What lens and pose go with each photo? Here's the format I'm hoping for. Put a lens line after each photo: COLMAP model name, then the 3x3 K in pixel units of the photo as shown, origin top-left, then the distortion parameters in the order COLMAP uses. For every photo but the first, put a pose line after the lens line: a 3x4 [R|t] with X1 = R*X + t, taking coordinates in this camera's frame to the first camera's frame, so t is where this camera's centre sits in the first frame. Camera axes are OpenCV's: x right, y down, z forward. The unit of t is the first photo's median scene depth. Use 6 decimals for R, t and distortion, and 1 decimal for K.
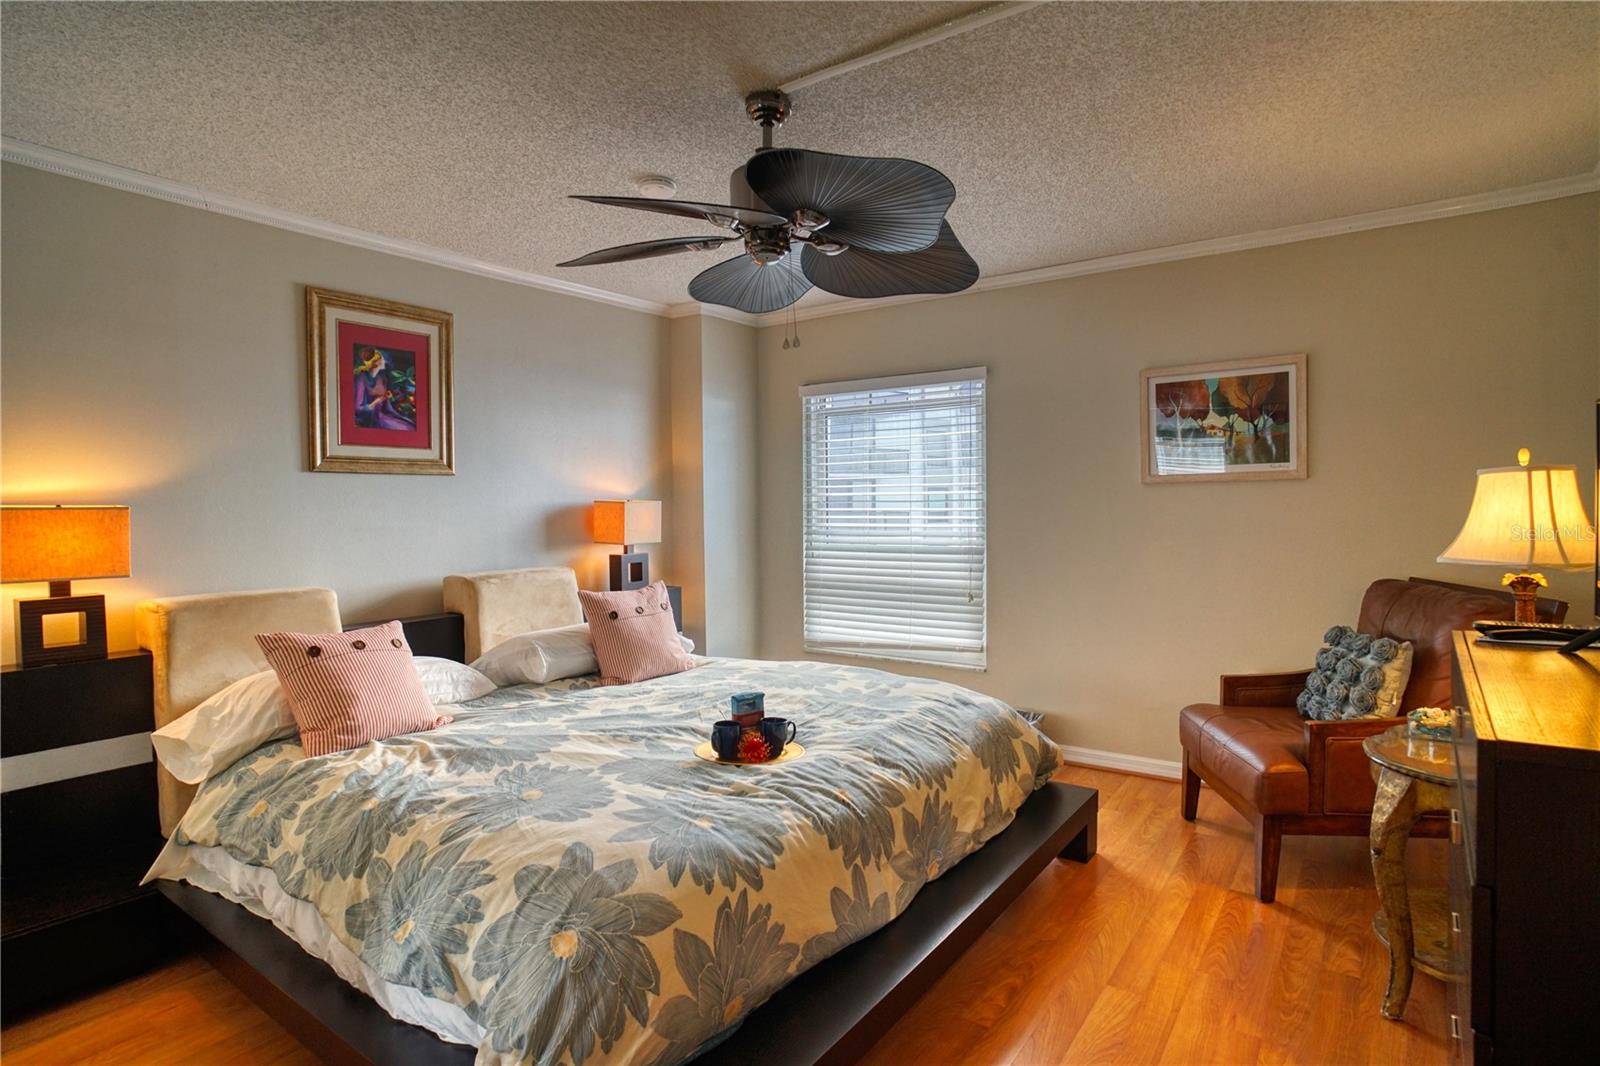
lens RADIAL K [[828.7, 0, 805.9], [0, 828.7, 529.5], [0, 0, 1]] dist [-0.052403, 0.027655]
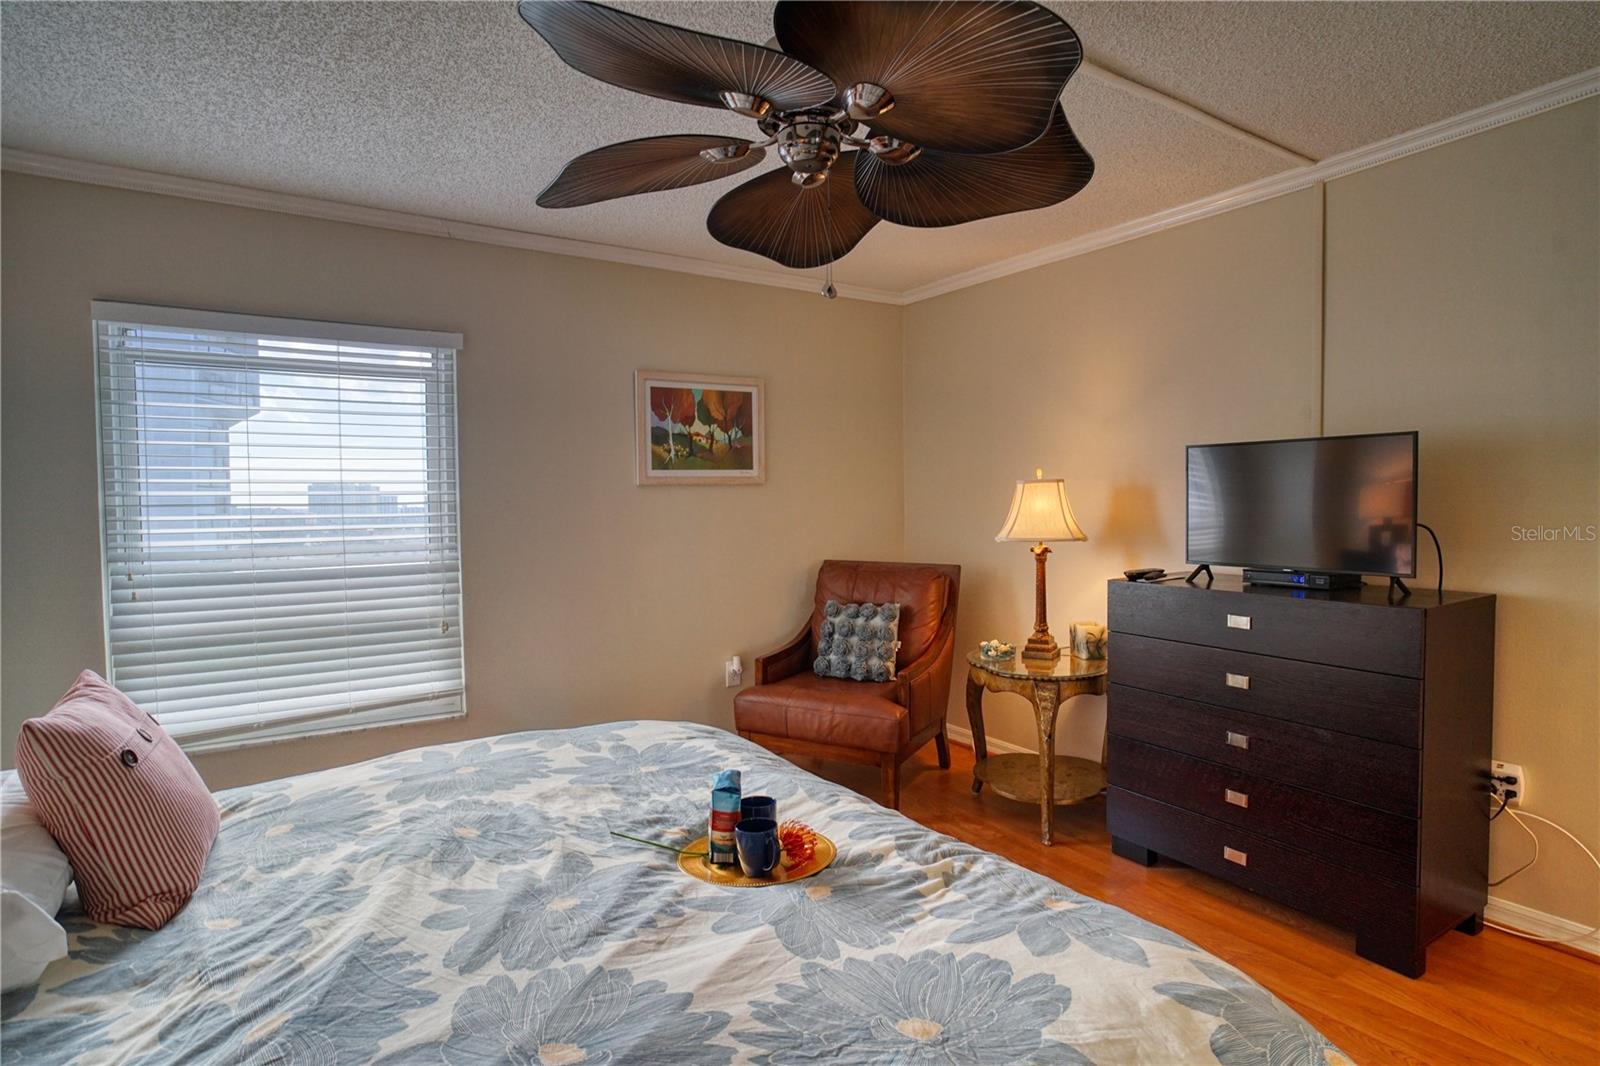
lens RADIAL K [[828.7, 0, 805.9], [0, 828.7, 529.5], [0, 0, 1]] dist [-0.052403, 0.027655]
pose [[0.362558, -0.026575, 0.931582, -0.509891], [0.036818, 0.999221, 0.014175, -0.010515], [-0.931234, 0.029160, 0.363254, 0.515830]]
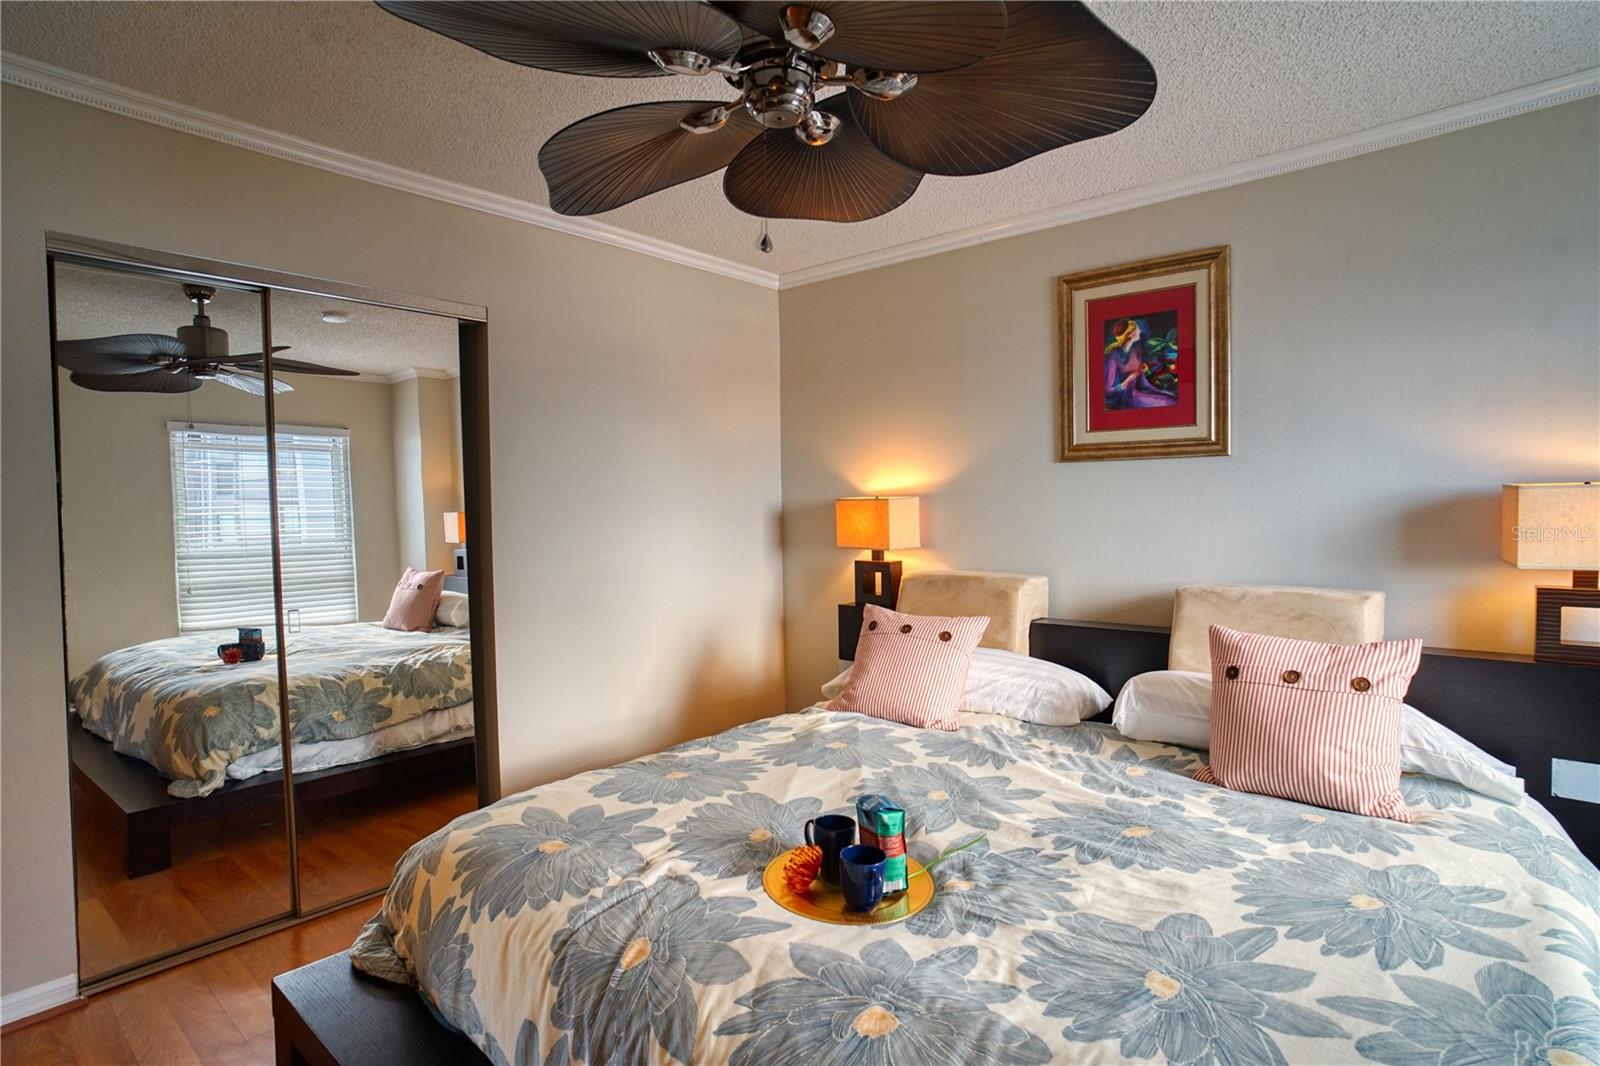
lens RADIAL K [[828.7, 0, 805.9], [0, 828.7, 529.5], [0, 0, 1]] dist [-0.052403, 0.027655]
pose [[-0.097501, 0.041577, -0.994367, 0.415442], [-0.017013, 0.998911, 0.043435, -0.025577], [0.995090, 0.021152, -0.096687, 0.753268]]
